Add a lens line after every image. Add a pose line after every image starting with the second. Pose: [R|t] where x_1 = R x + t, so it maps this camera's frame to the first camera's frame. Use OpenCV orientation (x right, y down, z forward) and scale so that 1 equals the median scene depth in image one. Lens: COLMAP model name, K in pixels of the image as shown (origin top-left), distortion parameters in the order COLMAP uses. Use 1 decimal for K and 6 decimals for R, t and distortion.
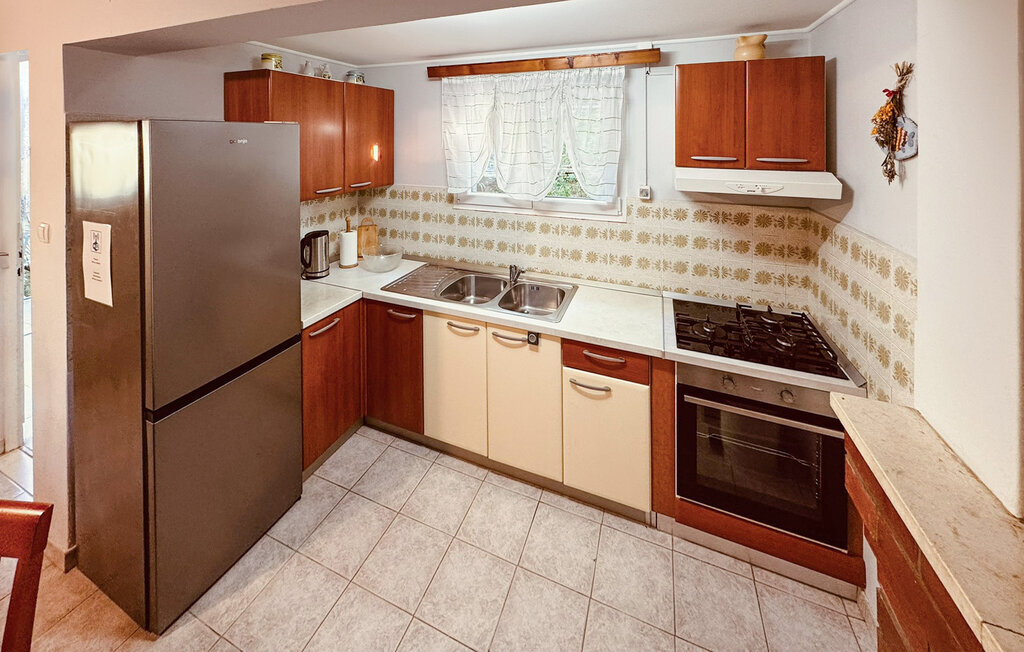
lens RADIAL K [[325.0, 0, 512.0], [0, 325.0, 326.0], [0, 0, 1]] dist [-0.000118, -0.000024]
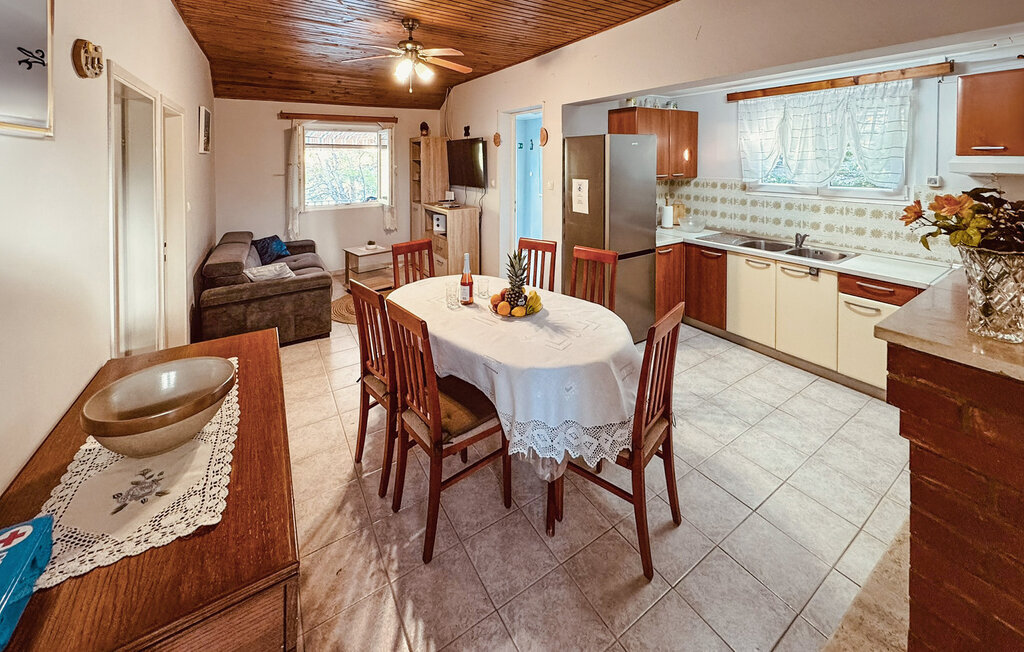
lens RADIAL K [[891.6, 0, 512.0], [0, 891.6, 326.0], [0, 0, 1]] dist [-0.007707, -0.009973]
pose [[0.950059, 0.013798, -0.311766, 0.026639], [-0.125392, 0.931707, -0.340879, 1.306699], [0.285771, 0.362948, 0.886907, -1.956759]]
